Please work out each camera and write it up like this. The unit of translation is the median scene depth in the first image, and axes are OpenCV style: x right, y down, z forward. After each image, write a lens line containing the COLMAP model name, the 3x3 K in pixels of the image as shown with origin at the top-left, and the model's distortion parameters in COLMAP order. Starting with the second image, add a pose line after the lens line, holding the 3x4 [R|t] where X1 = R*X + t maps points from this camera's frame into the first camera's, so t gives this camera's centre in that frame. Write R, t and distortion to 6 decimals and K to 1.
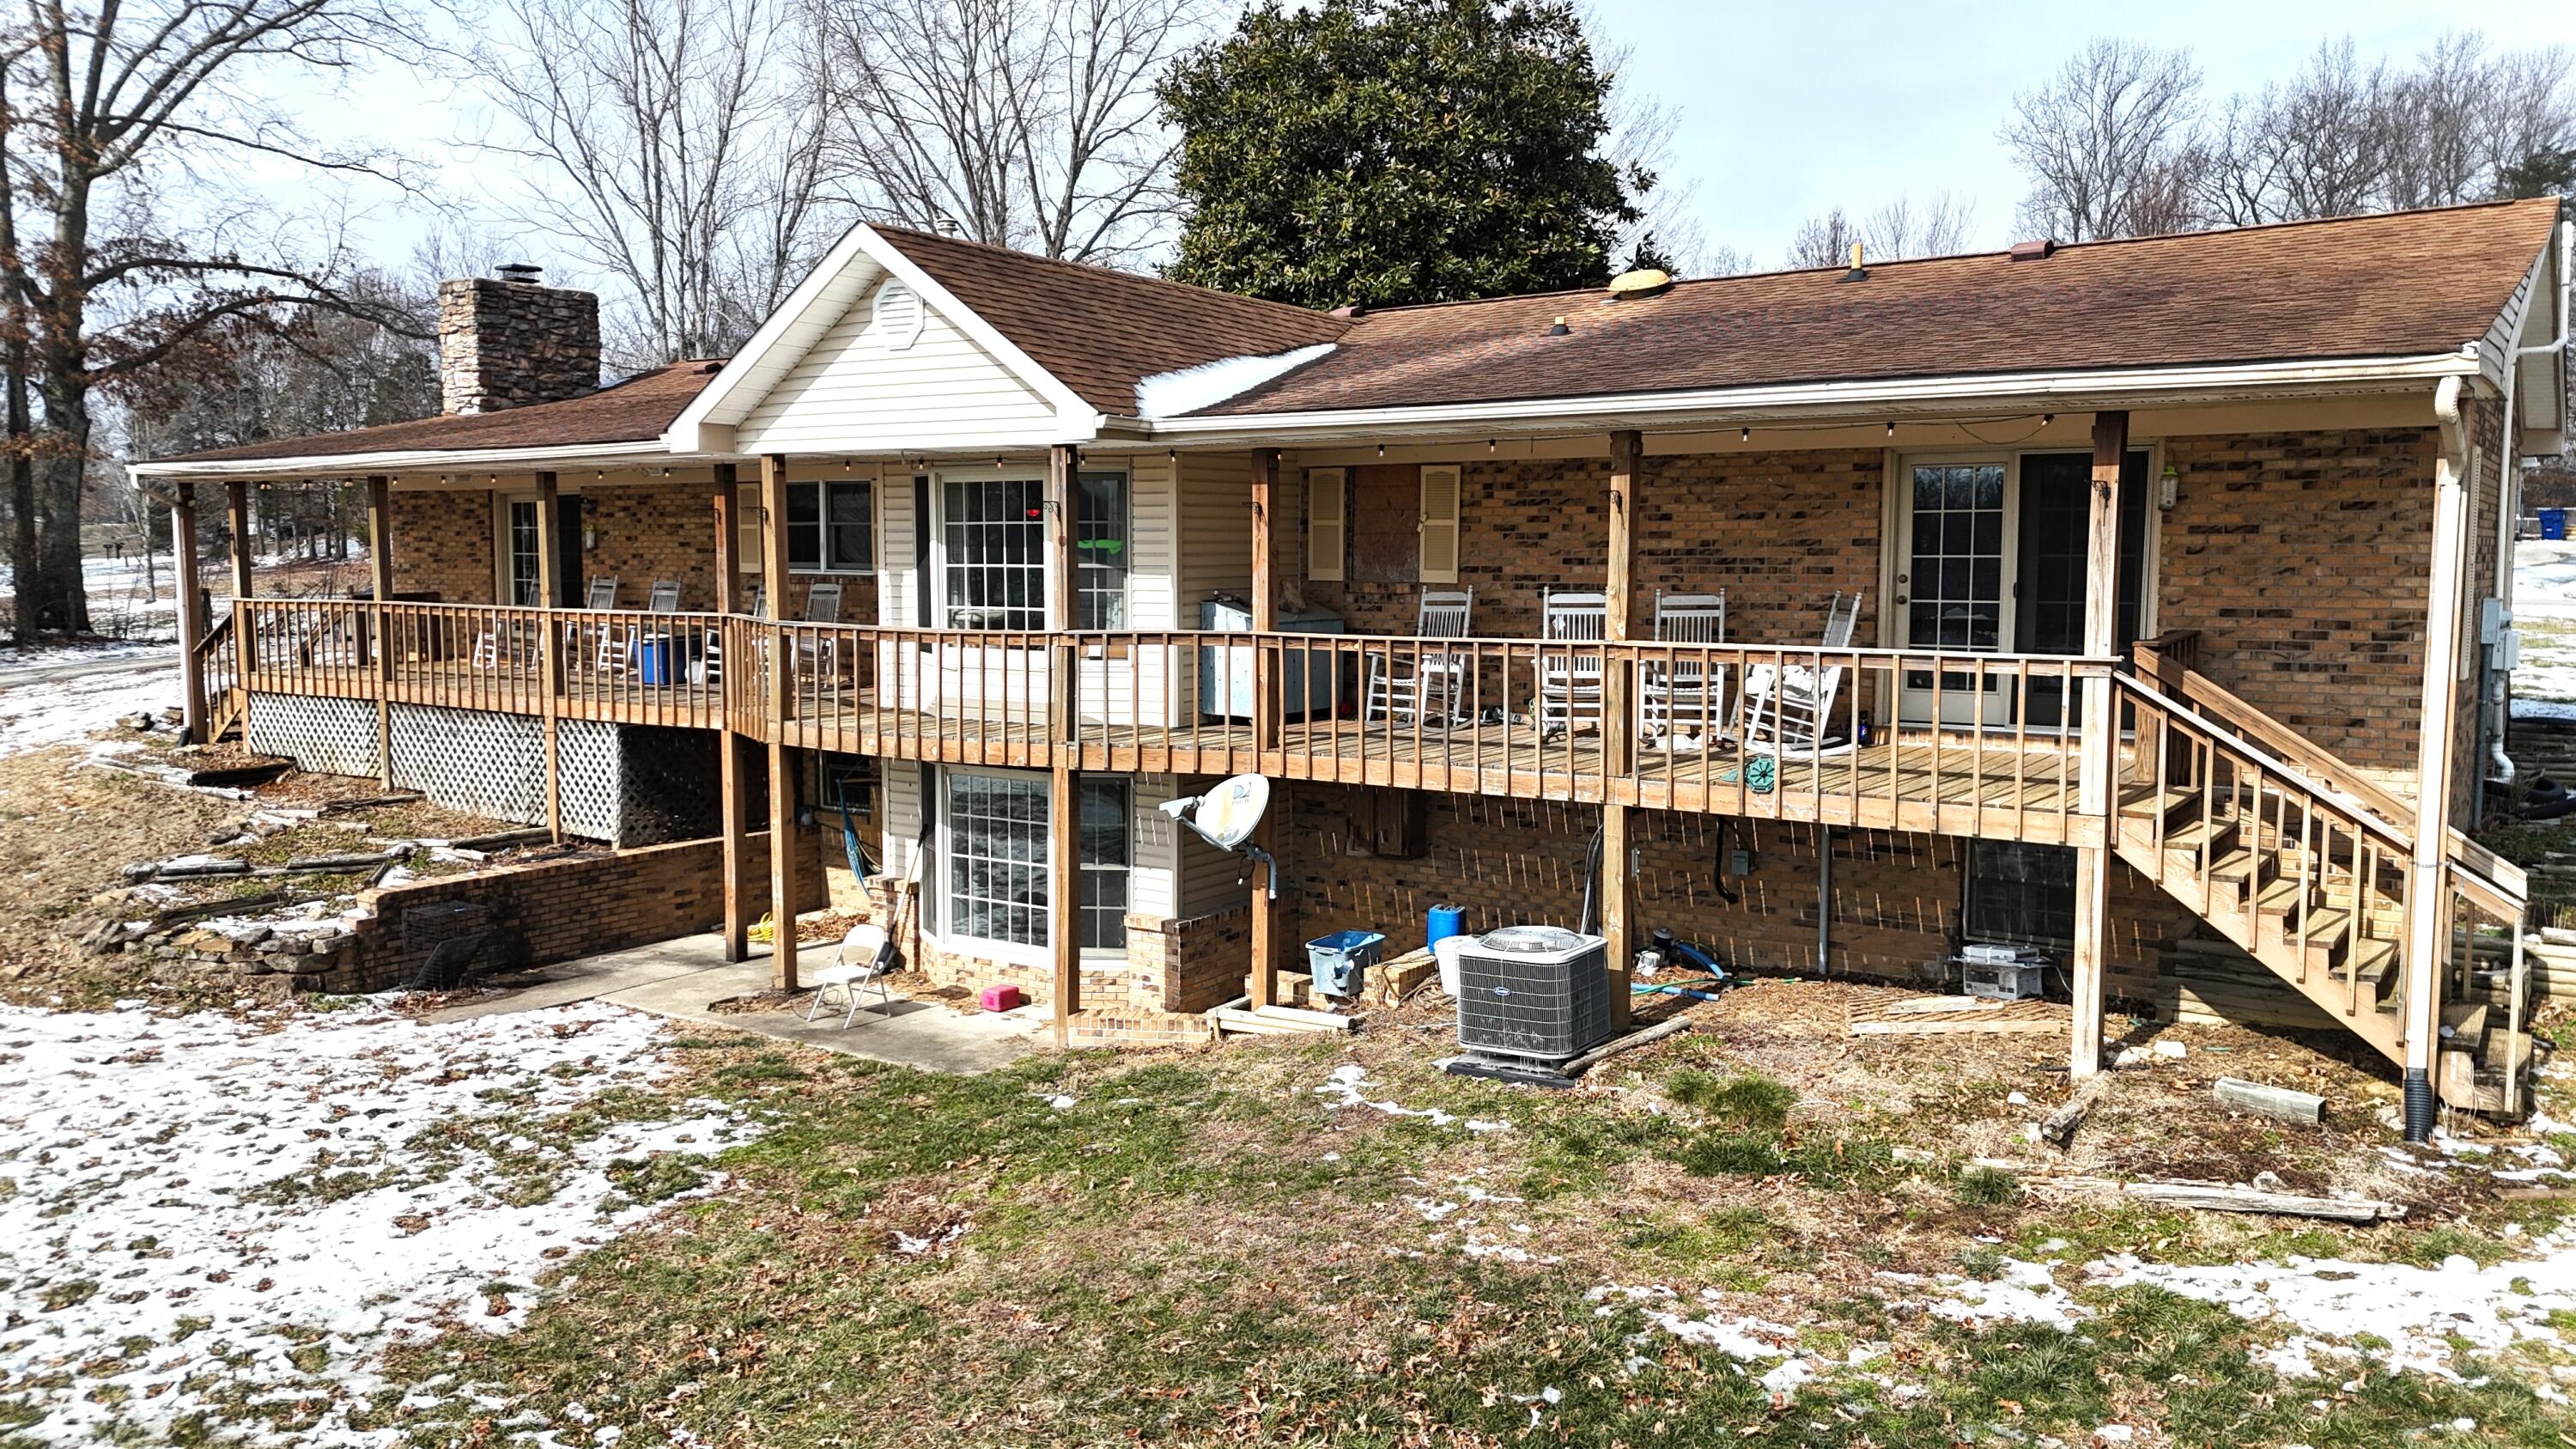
lens RADIAL K [[1879.5, 0, 1288.0], [0, 1879.5, 724.5], [0, 0, 1]] dist [0.080935, -0.084713]
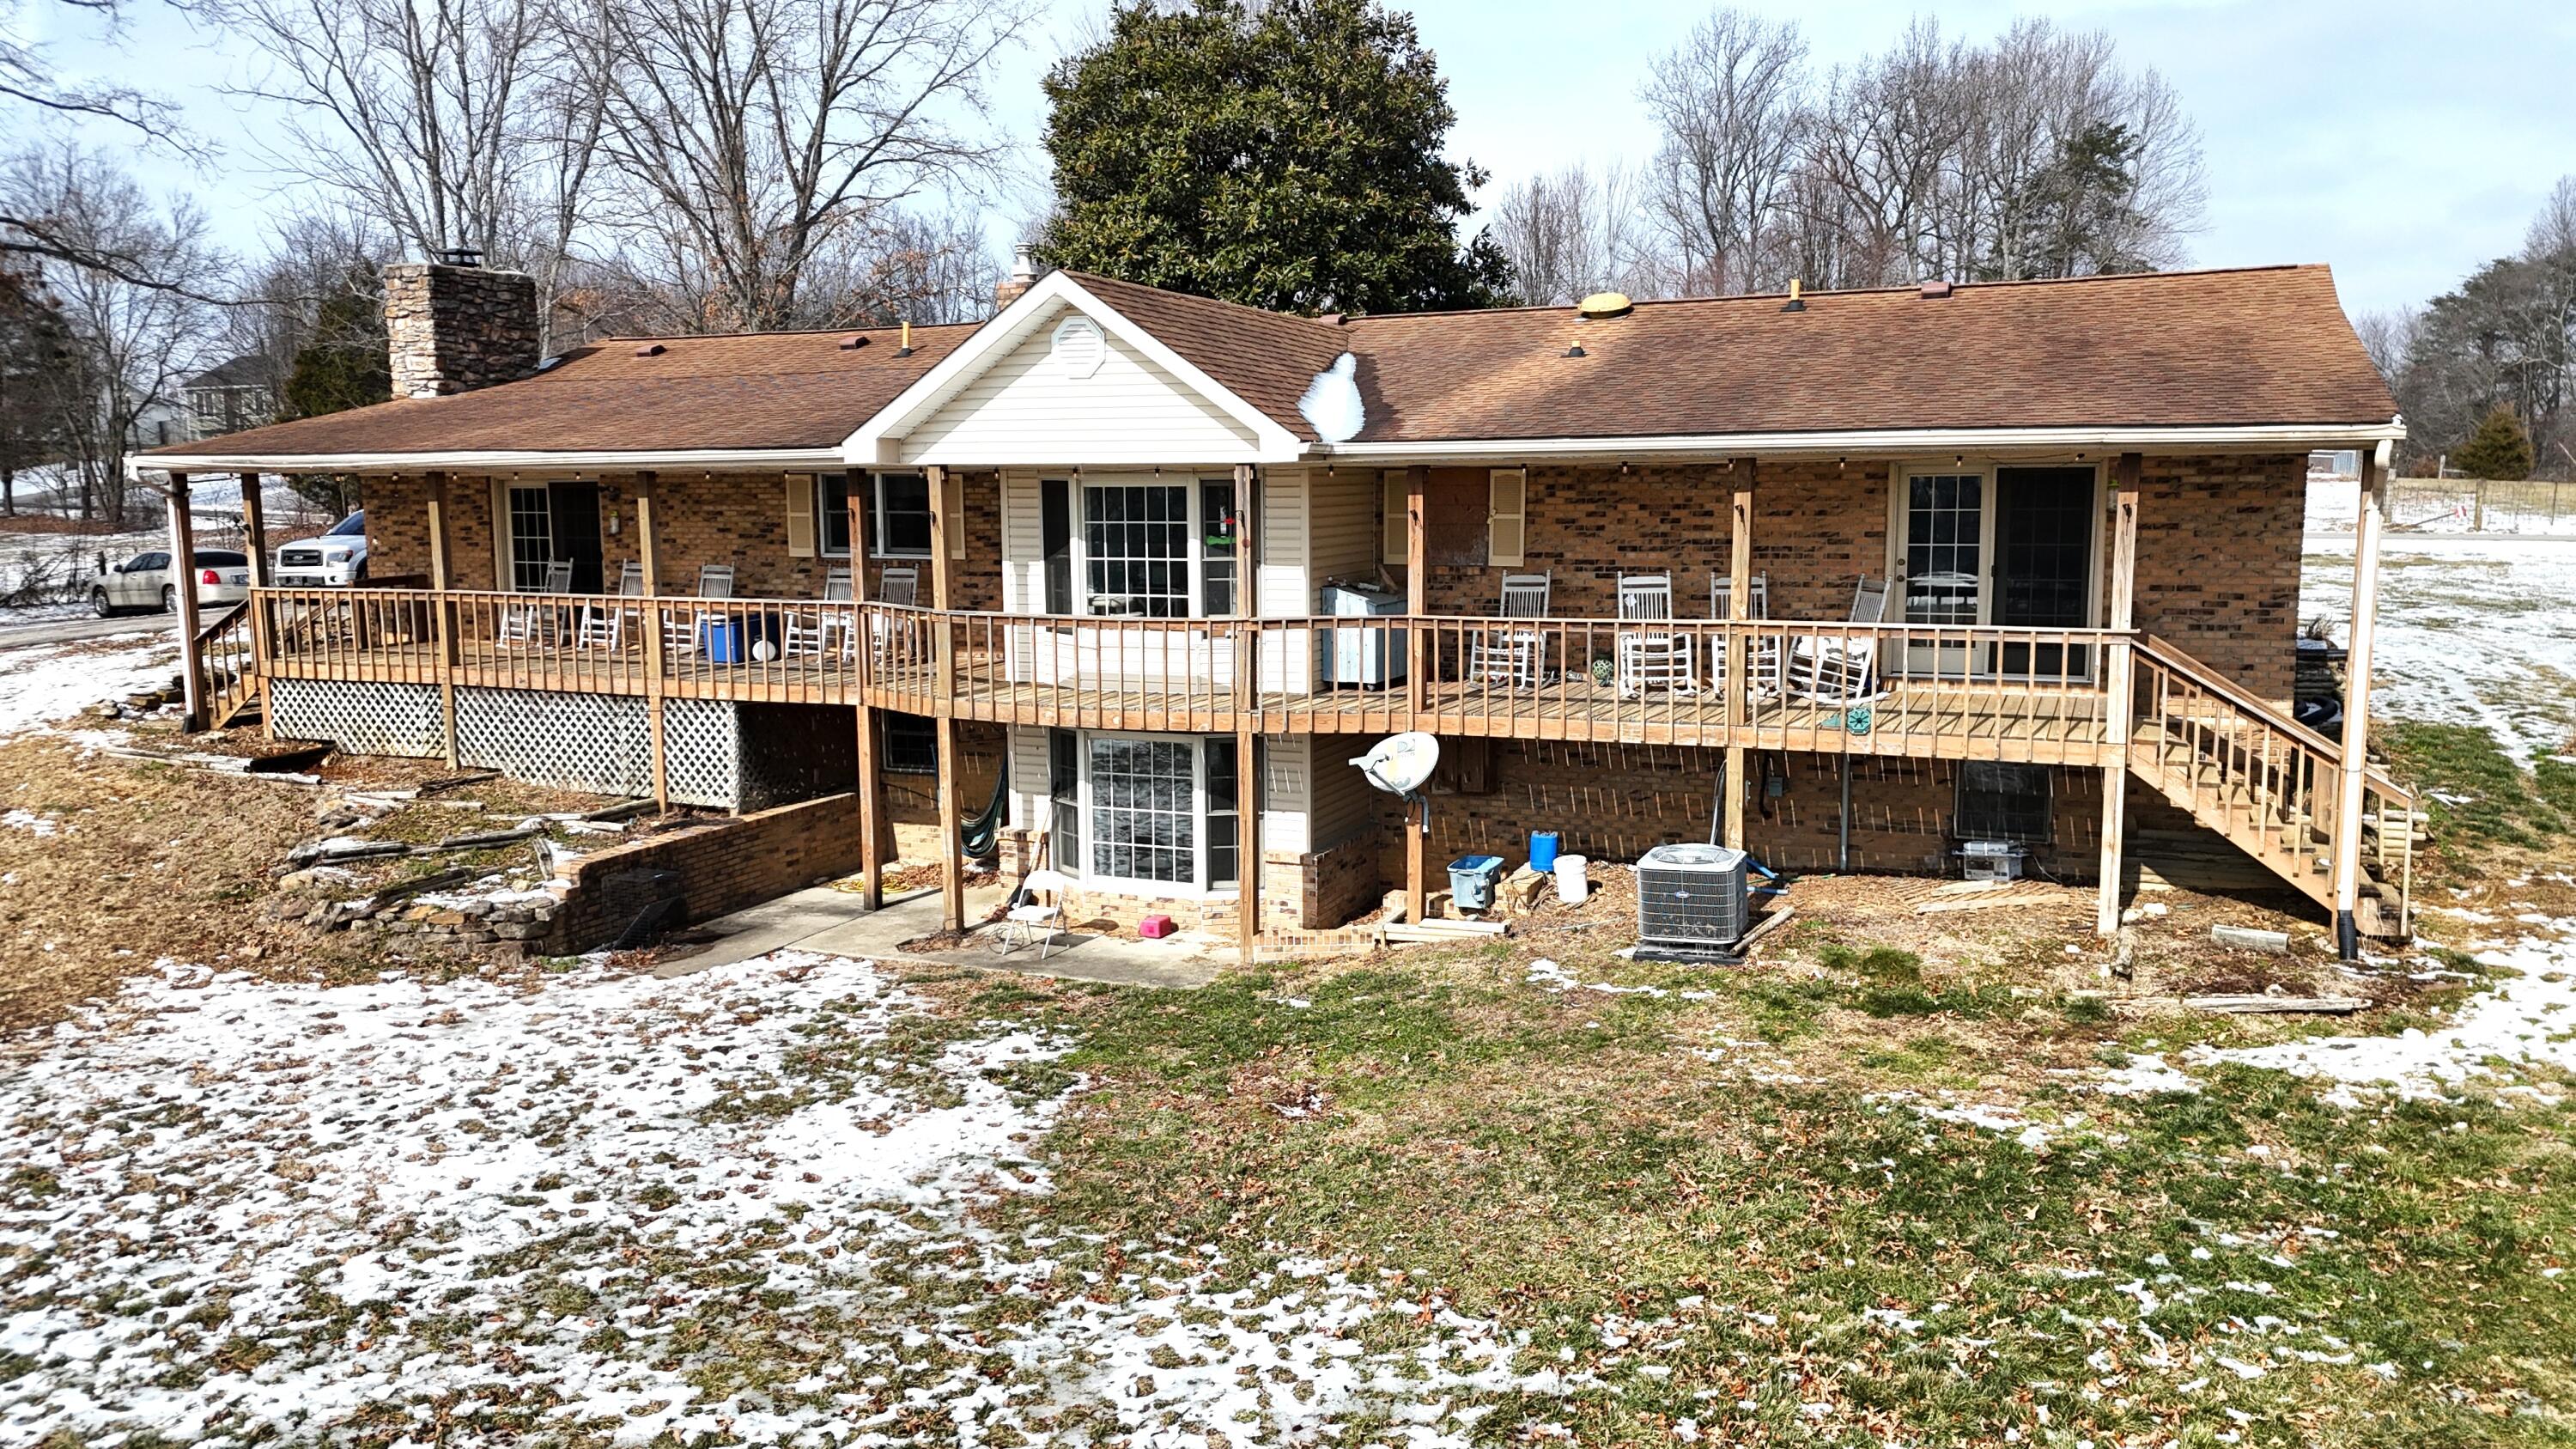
lens RADIAL K [[1879.5, 0, 1288.0], [0, 1879.5, 724.5], [0, 0, 1]] dist [0.080935, -0.084713]
pose [[0.980080, -0.035464, 0.195412, -0.339249], [0.028004, 0.998774, 0.040810, -0.030753], [-0.196620, -0.034525, 0.979872, -0.186195]]
